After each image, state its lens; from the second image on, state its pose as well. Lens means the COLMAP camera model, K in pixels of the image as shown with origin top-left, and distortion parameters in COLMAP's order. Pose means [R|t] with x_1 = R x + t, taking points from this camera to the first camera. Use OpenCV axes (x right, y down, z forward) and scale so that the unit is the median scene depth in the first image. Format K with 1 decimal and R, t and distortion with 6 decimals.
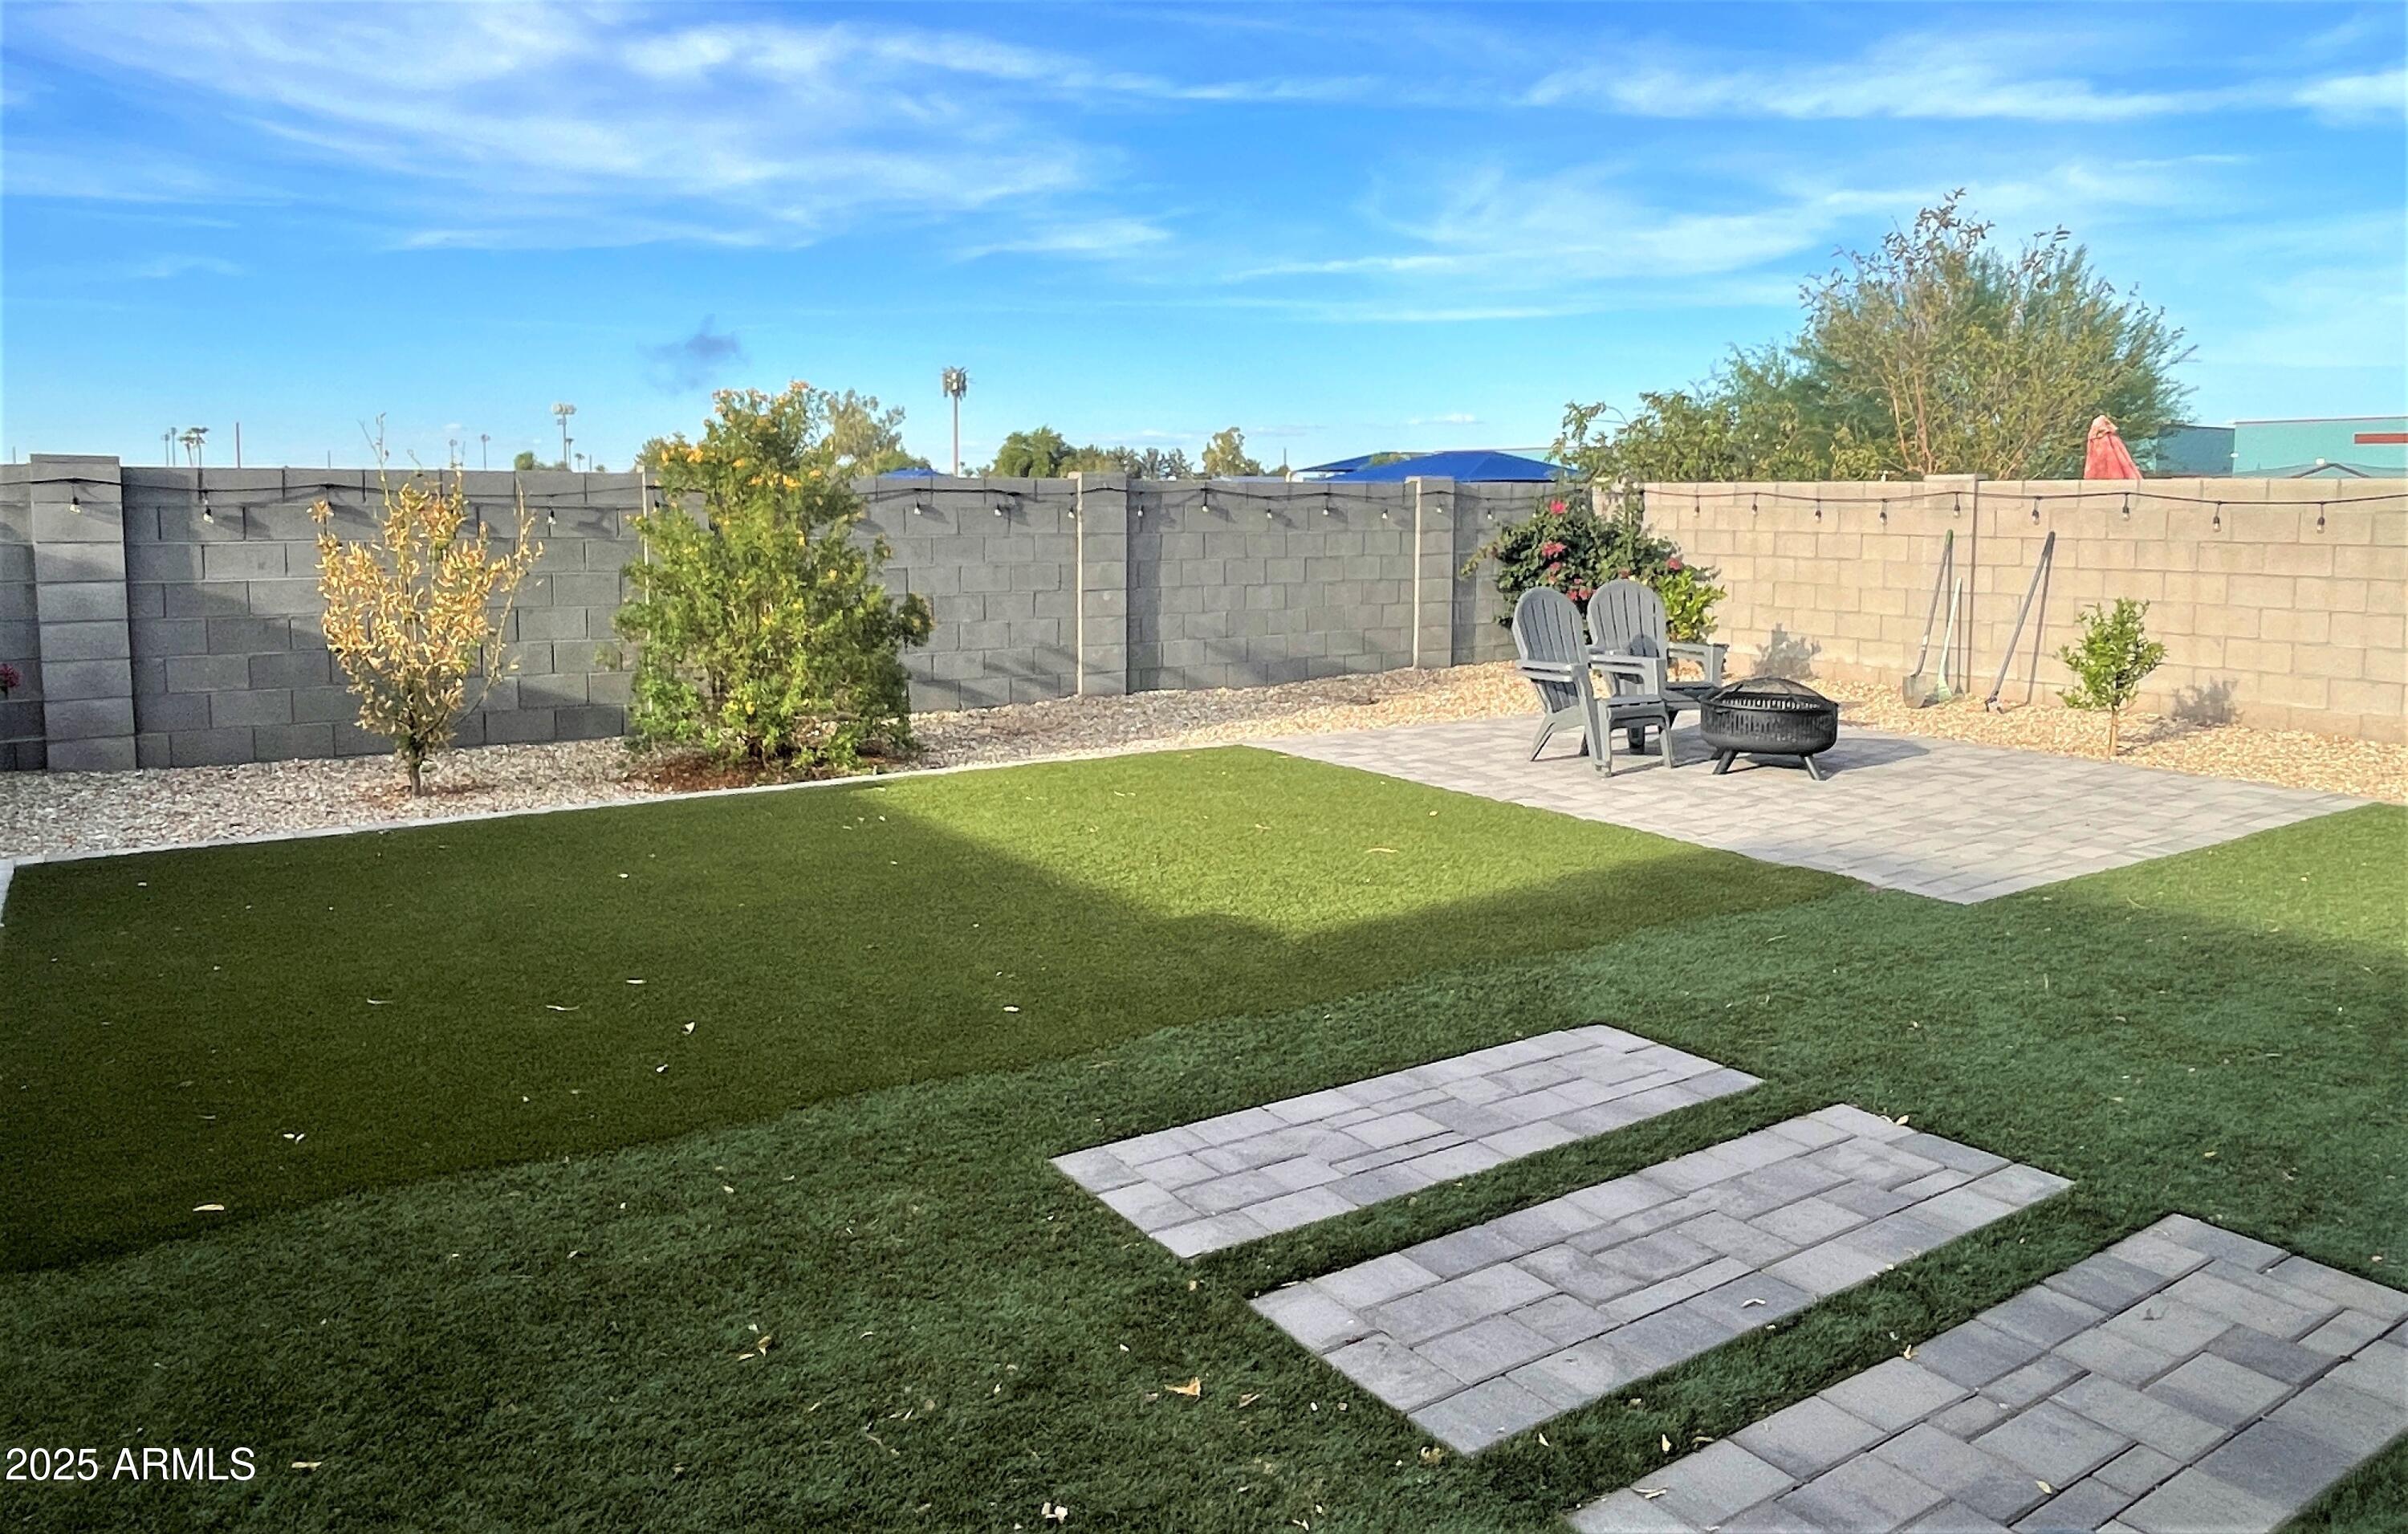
lens RADIAL K [[1618.0, 0, 1214.2], [0, 1618.0, 693.8], [0, 0, 1]] dist [0.012081, -0.030205]
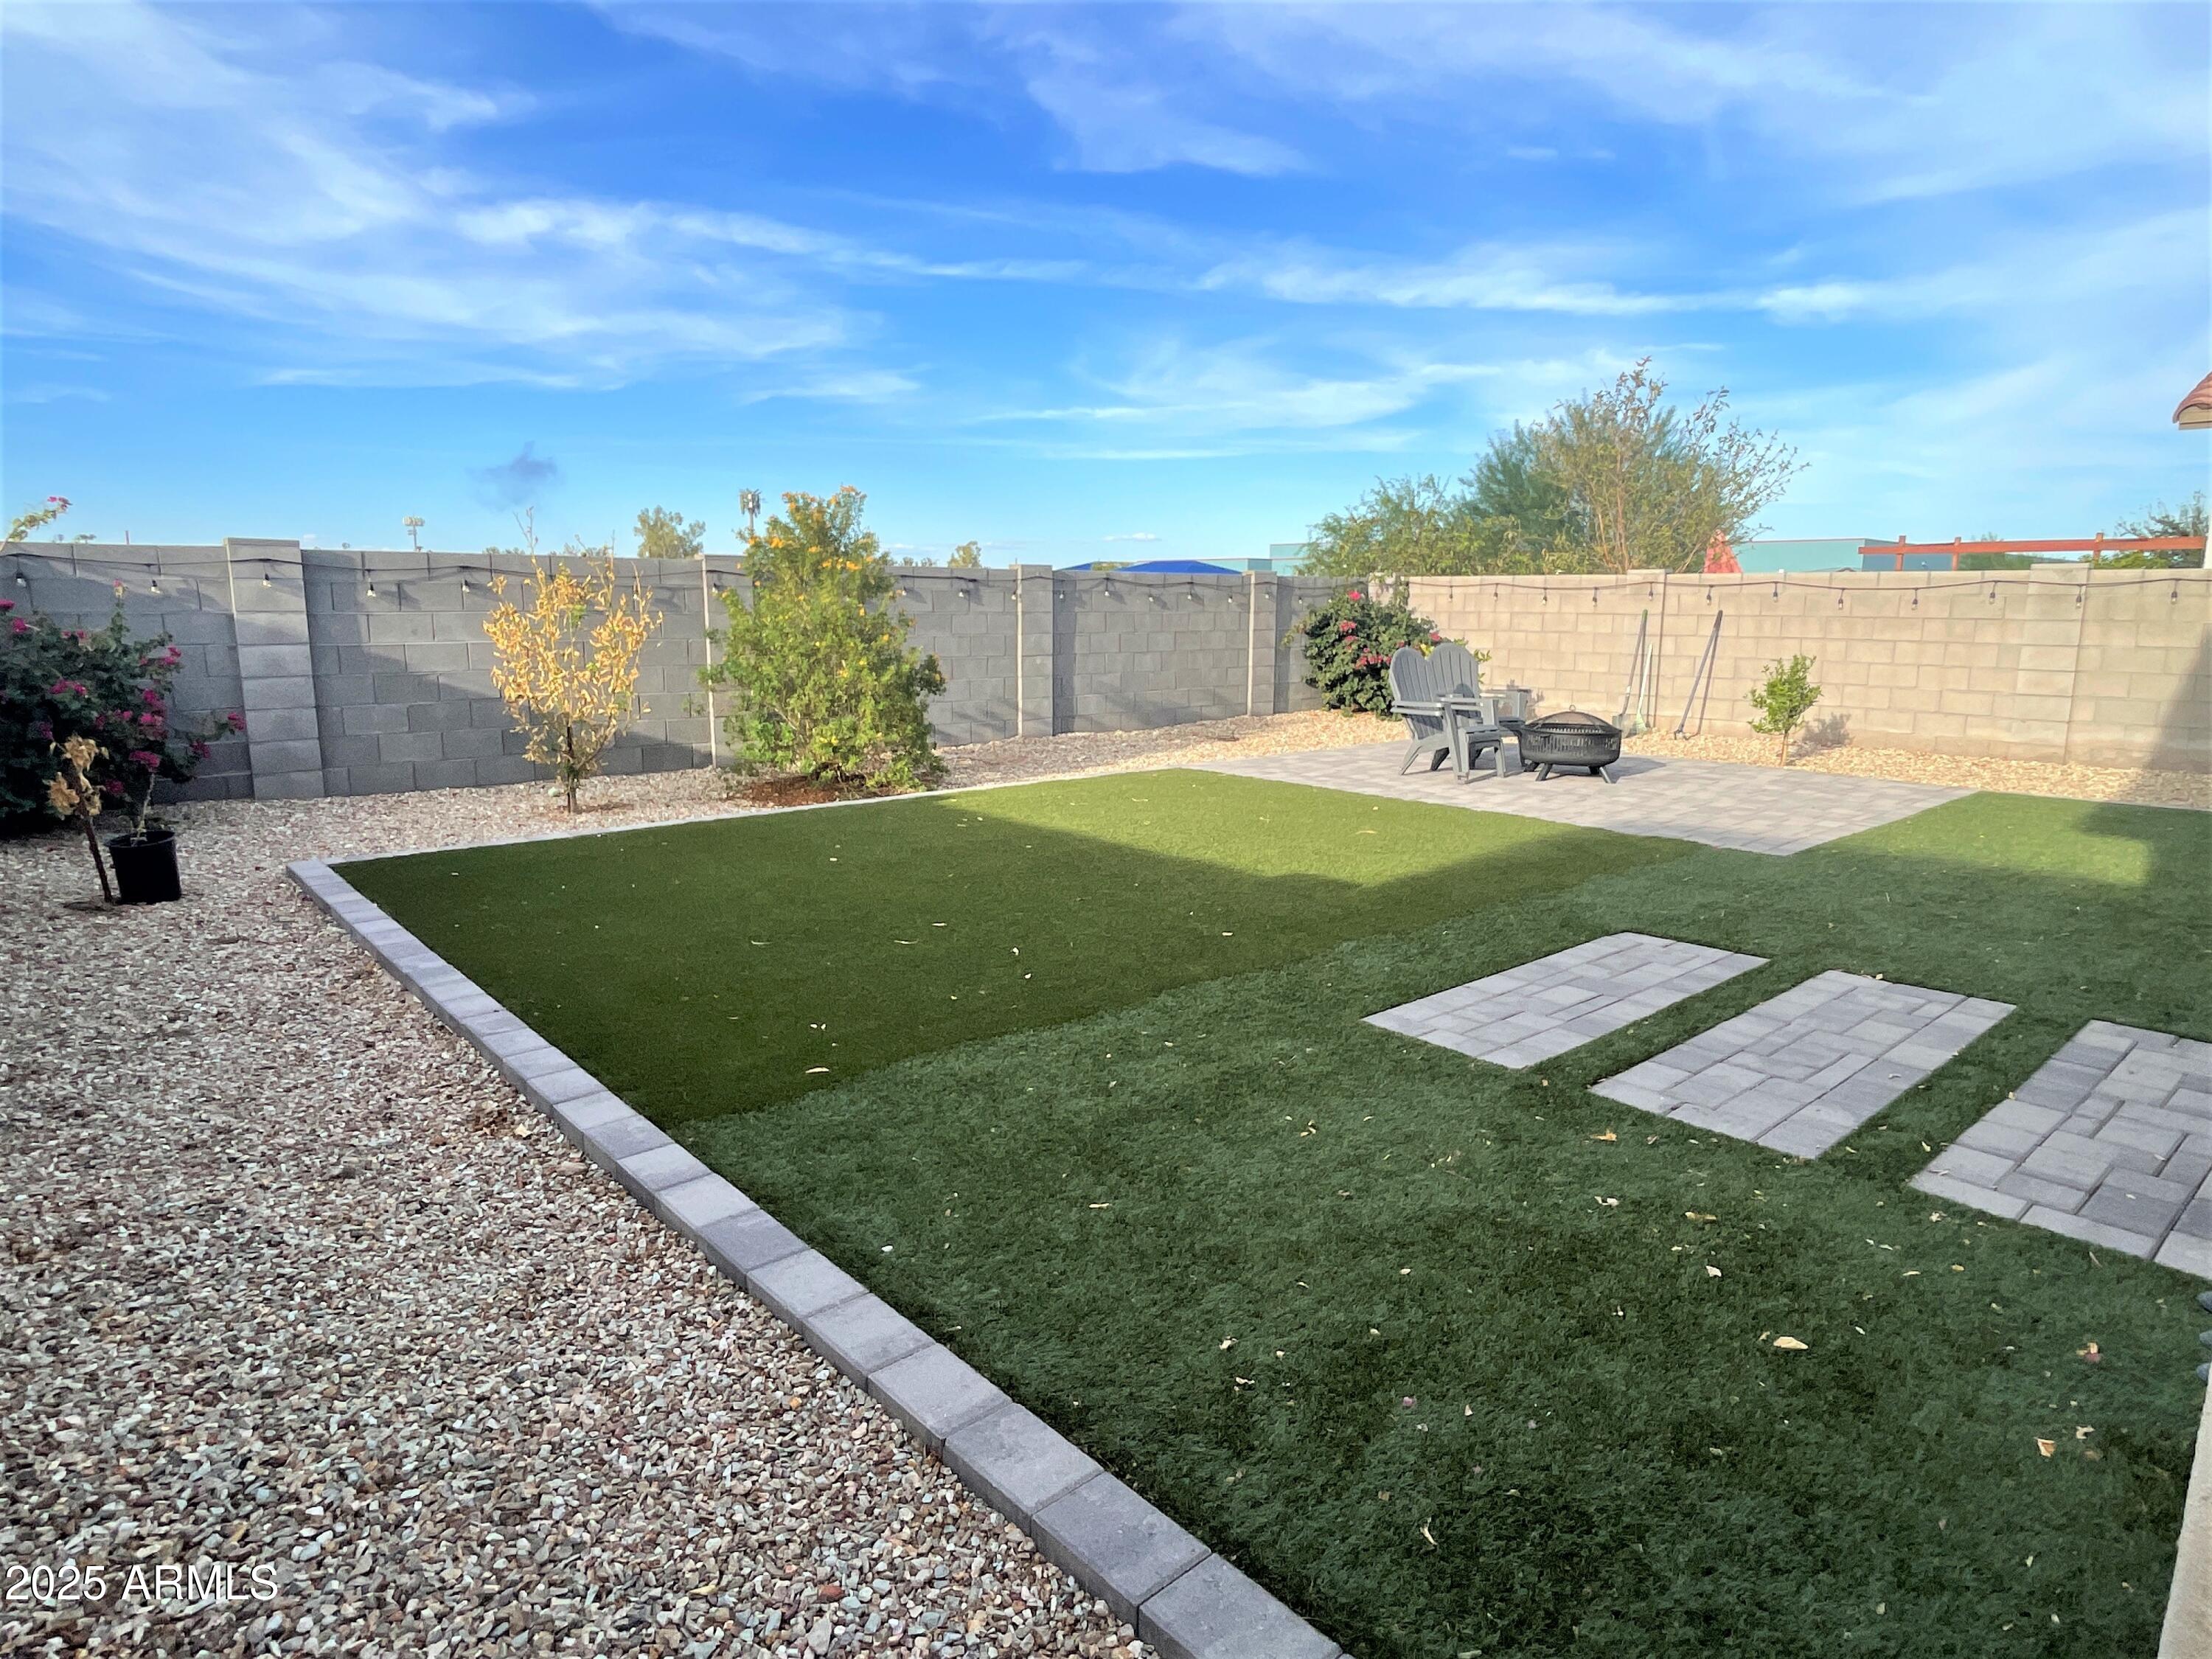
lens RADIAL K [[1257.7, 0, 1106.0], [0, 1257.7, 829.5], [0, 0, 1]] dist [-0.002899, -0.001943]
pose [[0.992140, -0.020206, 0.123489, -0.150636], [0.012672, 0.998027, 0.061494, 0.015559], [-0.124487, -0.059446, 0.990439, -0.021781]]
